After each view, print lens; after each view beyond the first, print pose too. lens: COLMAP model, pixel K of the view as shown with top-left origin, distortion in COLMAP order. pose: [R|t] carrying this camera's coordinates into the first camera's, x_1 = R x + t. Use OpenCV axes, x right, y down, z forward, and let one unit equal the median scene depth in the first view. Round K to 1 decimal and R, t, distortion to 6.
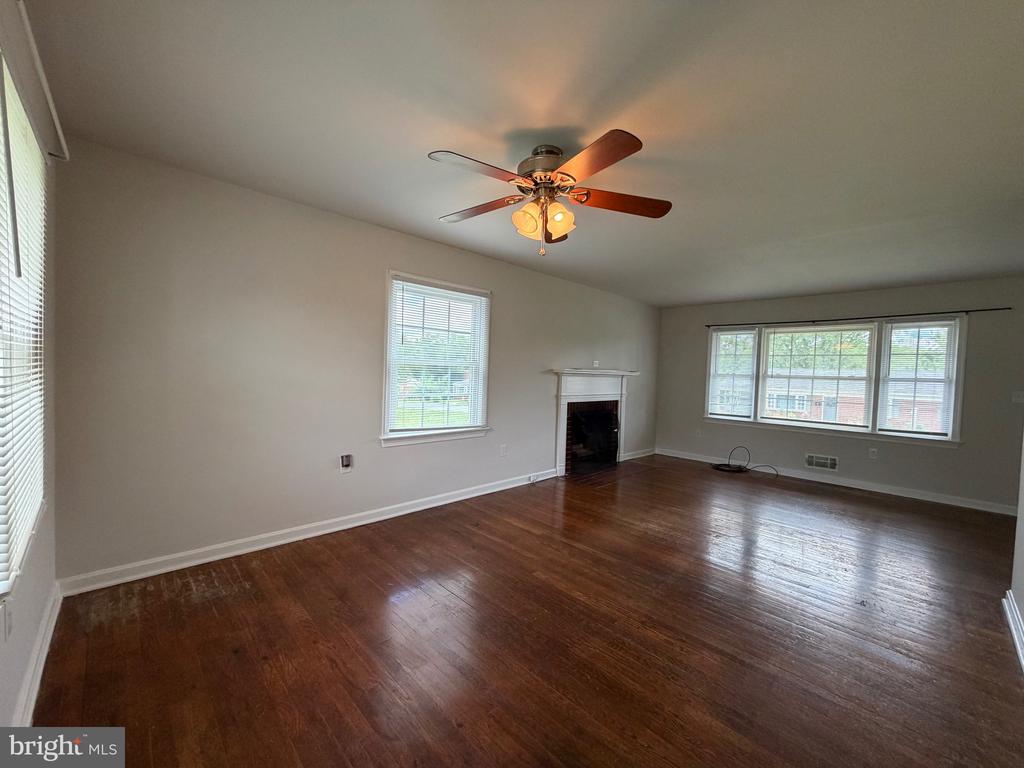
lens RADIAL K [[406.1, 0, 509.2], [0, 406.1, 386.0], [0, 0, 1]] dist [0.000705, 0.000043]
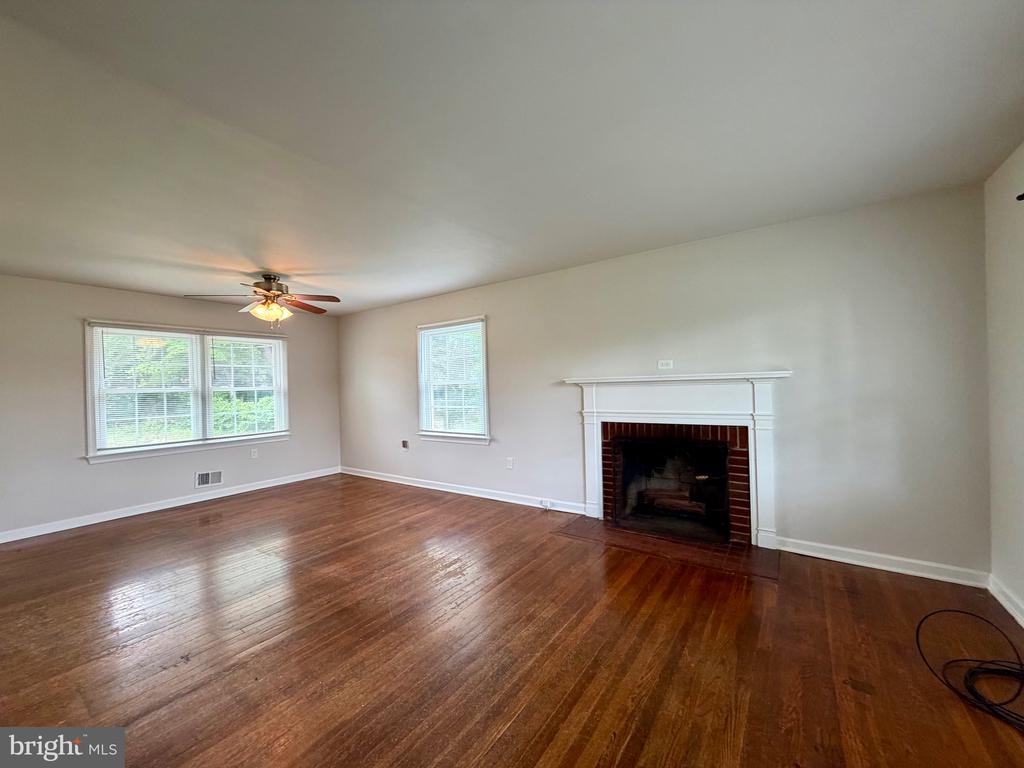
lens RADIAL K [[406.1, 0, 510.5], [0, 406.1, 385.1], [0, 0, 1]] dist [0.000705, 0.000043]
pose [[0.180414, -0.039844, -0.982784, 1.445487], [-0.001314, 0.999169, -0.040749, 0.005865], [0.983590, 0.008644, 0.180211, 1.186019]]
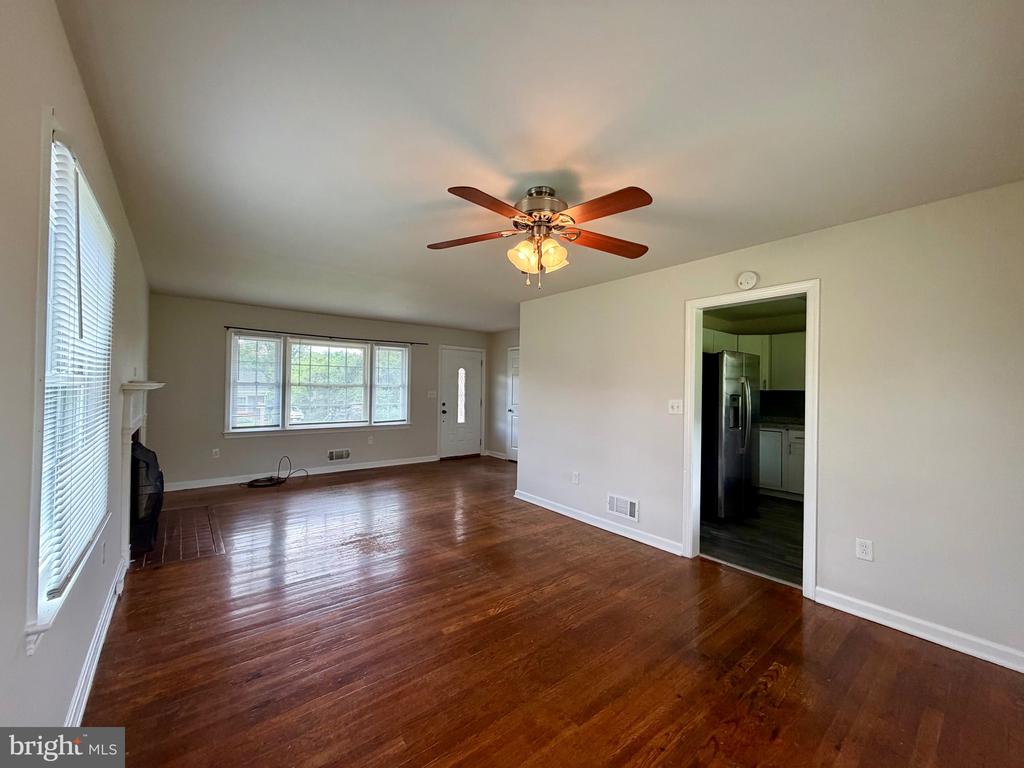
lens RADIAL K [[406.1, 0, 508.0], [0, 406.1, 381.8], [0, 0, 1]] dist [0.000705, 0.000043]
pose [[0.091478, -0.016462, 0.995671, -0.660623], [0.022214, 0.999648, 0.014486, -0.063705], [-0.995559, 0.020793, 0.091812, 0.672212]]
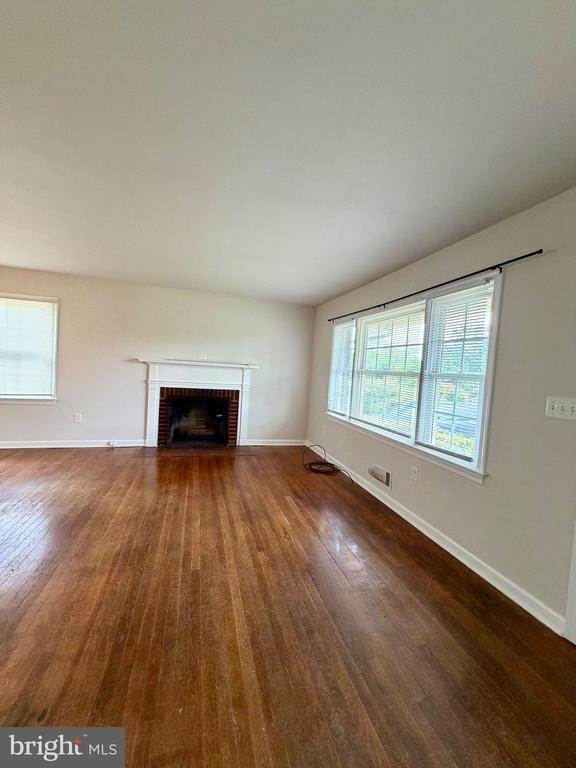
lens RADIAL K [[304.6, 0, 287.0], [0, 304.6, 381.5], [0, 0, 1]] dist [0.000705, 0.000043]
pose [[0.885385, 0.042430, -0.462918, 1.521160], [-0.050535, 0.998709, -0.005115, 0.015748], [0.462104, 0.027923, 0.886386, 0.627443]]
